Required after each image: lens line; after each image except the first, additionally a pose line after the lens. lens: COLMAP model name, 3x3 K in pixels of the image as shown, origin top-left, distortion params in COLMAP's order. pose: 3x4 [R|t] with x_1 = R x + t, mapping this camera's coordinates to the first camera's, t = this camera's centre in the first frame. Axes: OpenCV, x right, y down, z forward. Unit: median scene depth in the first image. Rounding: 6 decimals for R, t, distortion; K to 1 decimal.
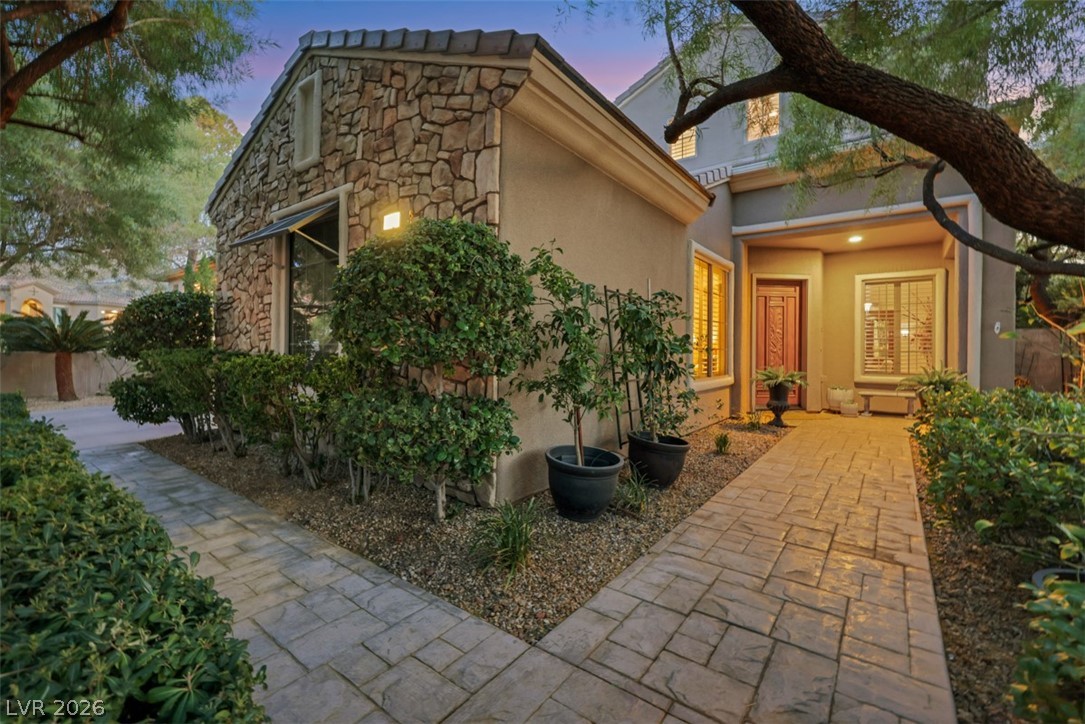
lens RADIAL K [[449.9, 0, 540.8], [0, 449.9, 357.6], [0, 0, 1]] dist [0.002589, 0.000180]
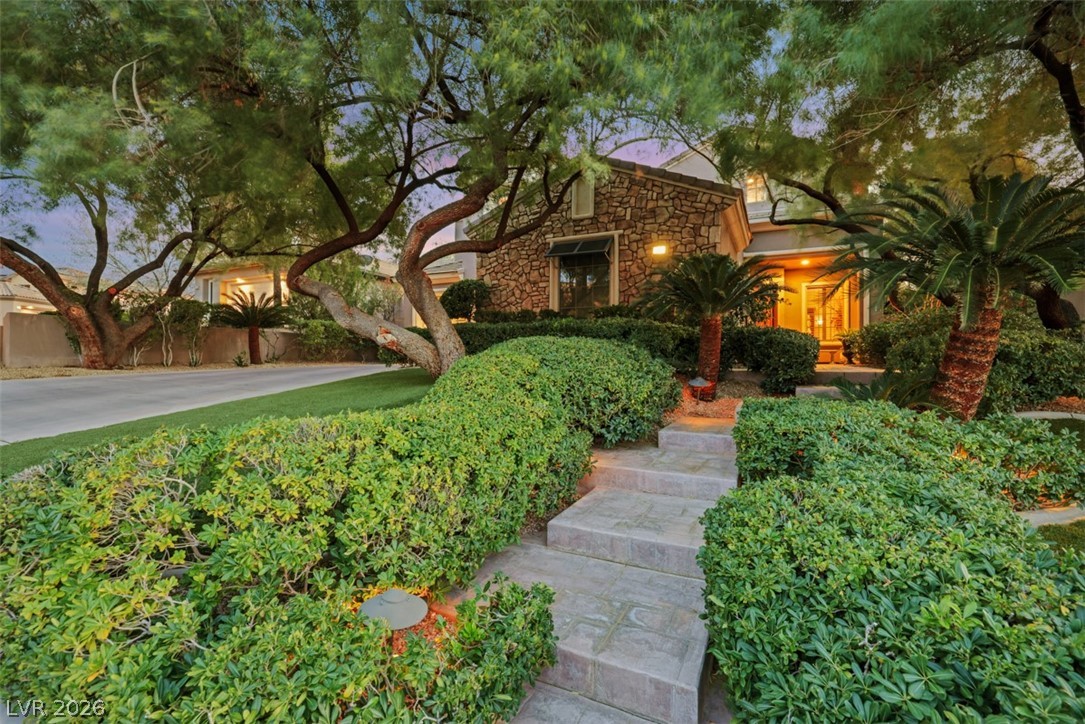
lens RADIAL K [[449.9, 0, 545.8], [0, 449.9, 360.9], [0, 0, 1]] dist [0.002589, 0.000180]
pose [[0.983745, -0.003557, 0.179534, -1.278912], [0.005257, 0.999946, -0.008995, 0.278741], [-0.179492, 0.009793, 0.983711, -1.141434]]
